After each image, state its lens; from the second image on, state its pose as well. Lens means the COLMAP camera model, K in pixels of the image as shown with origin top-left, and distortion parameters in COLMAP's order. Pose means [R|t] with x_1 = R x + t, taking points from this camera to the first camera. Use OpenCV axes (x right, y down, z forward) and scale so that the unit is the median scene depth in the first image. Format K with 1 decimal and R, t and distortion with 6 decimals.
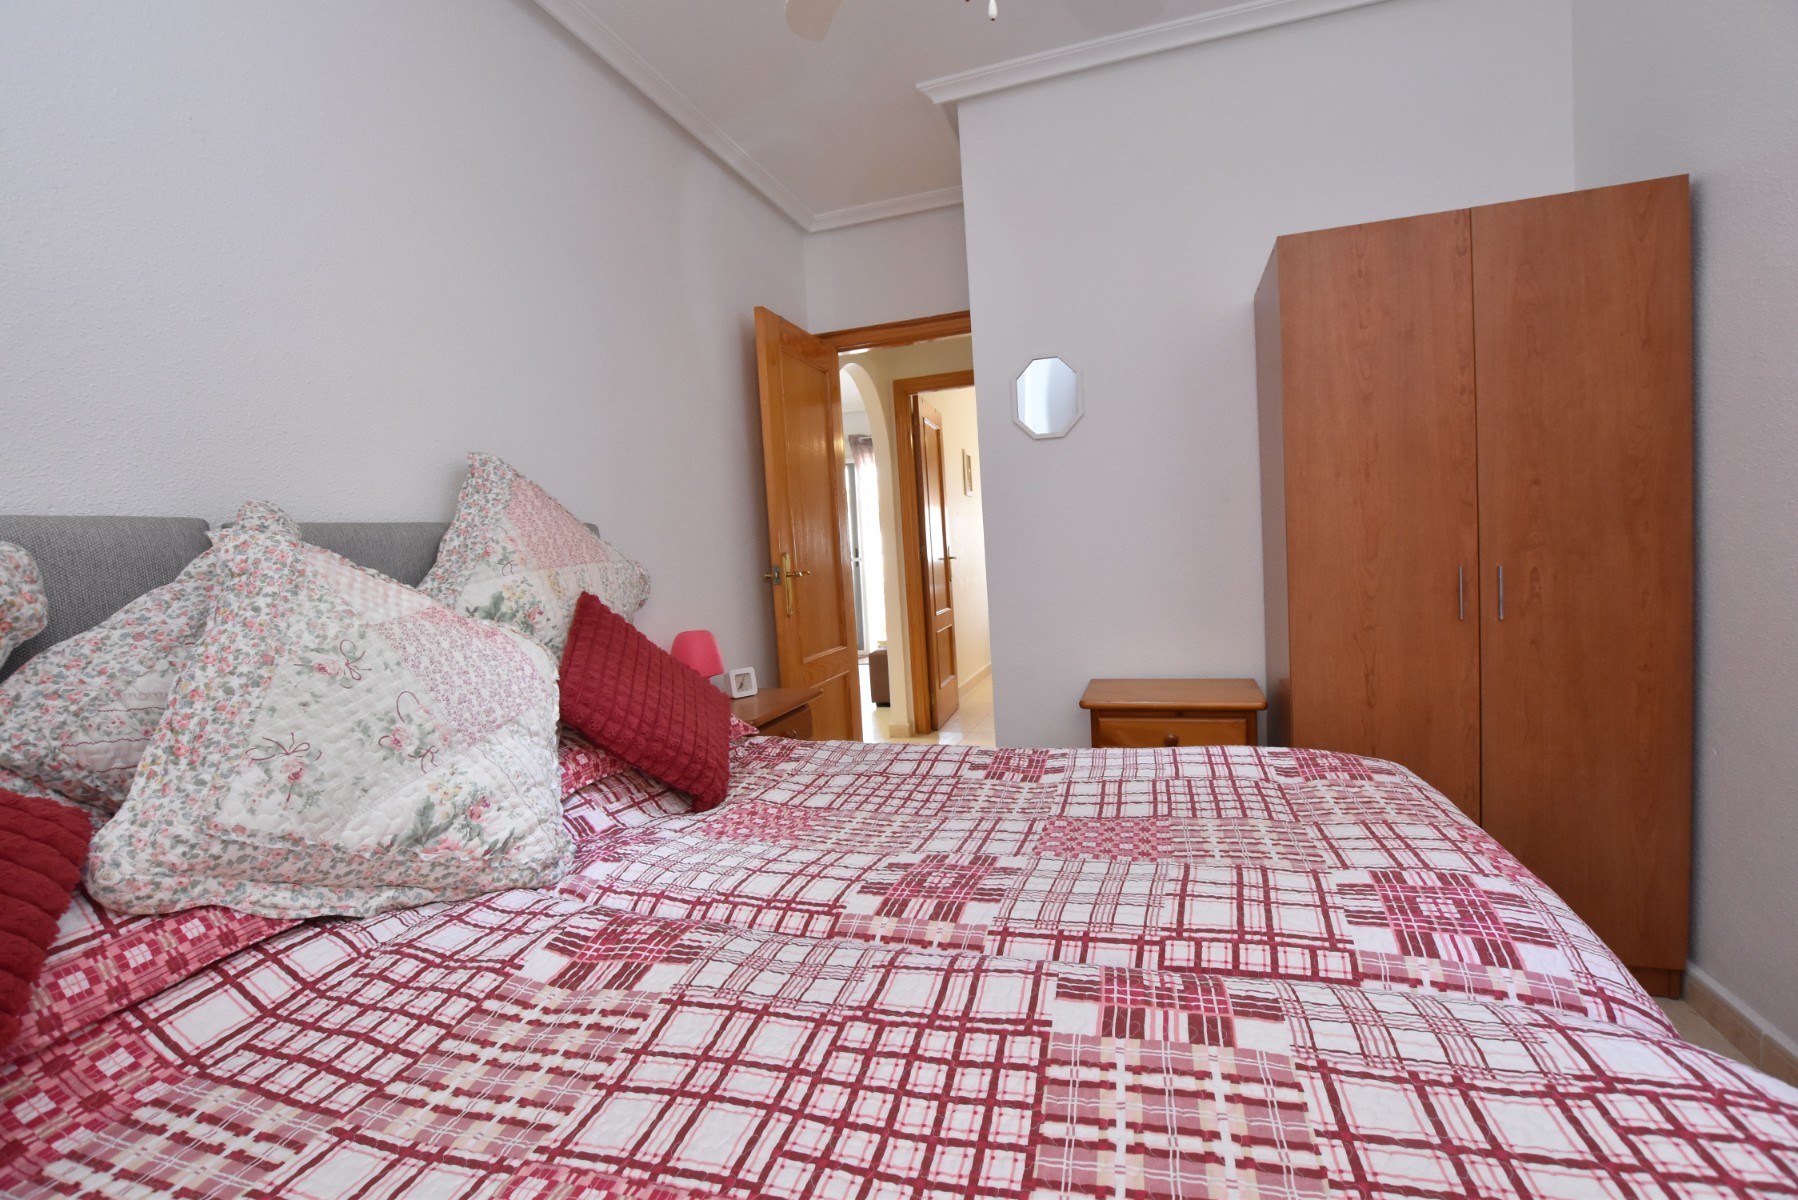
lens RADIAL K [[787.6, 0, 899.8], [0, 787.6, 603.0], [0, 0, 1]] dist [-0.038126, 0.007980]
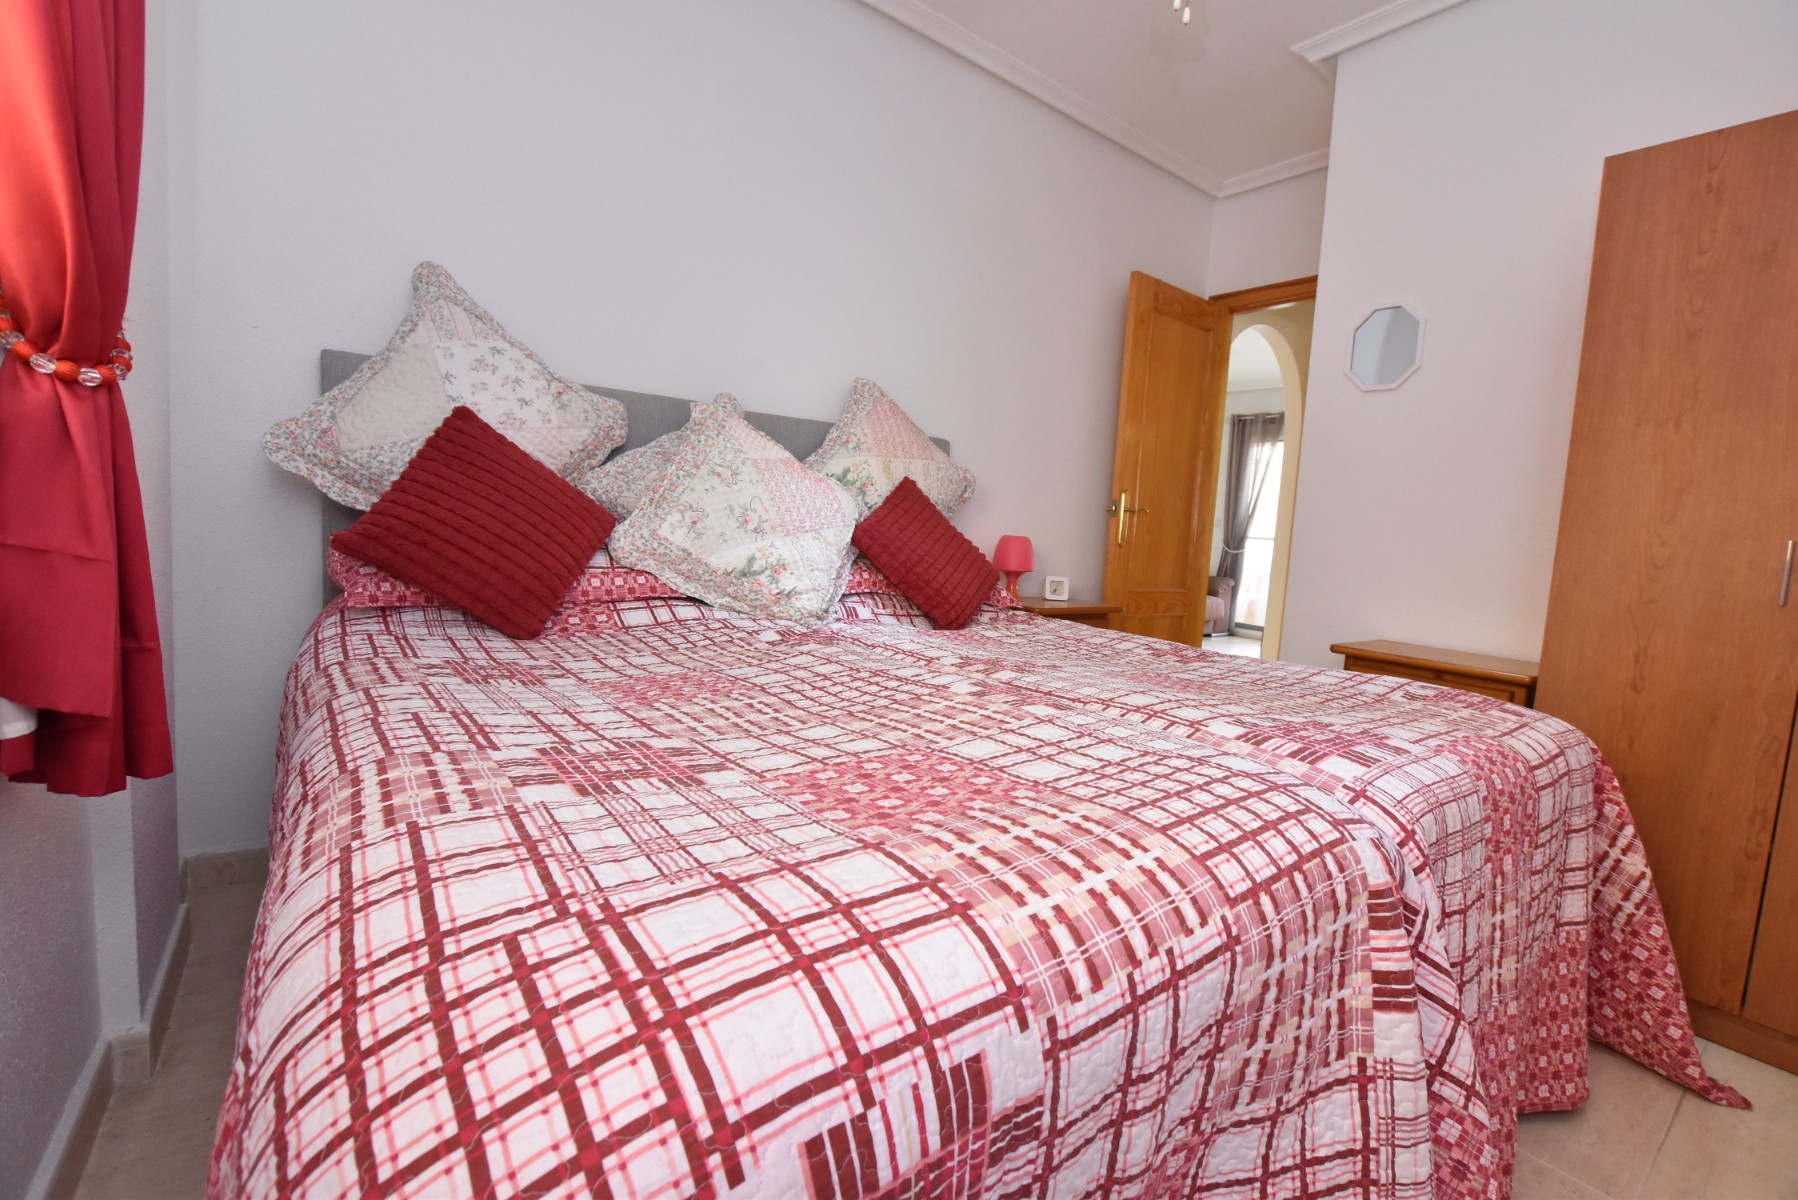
lens RADIAL K [[787.3, 0, 904.8], [0, 787.3, 600.9], [0, 0, 1]] dist [-0.036075, 0.007174]
pose [[0.816563, 0.168189, -0.552211, 0.519755], [-0.154352, 0.985397, 0.071884, 0.129333], [0.556238, 0.026537, 0.830599, -0.232841]]
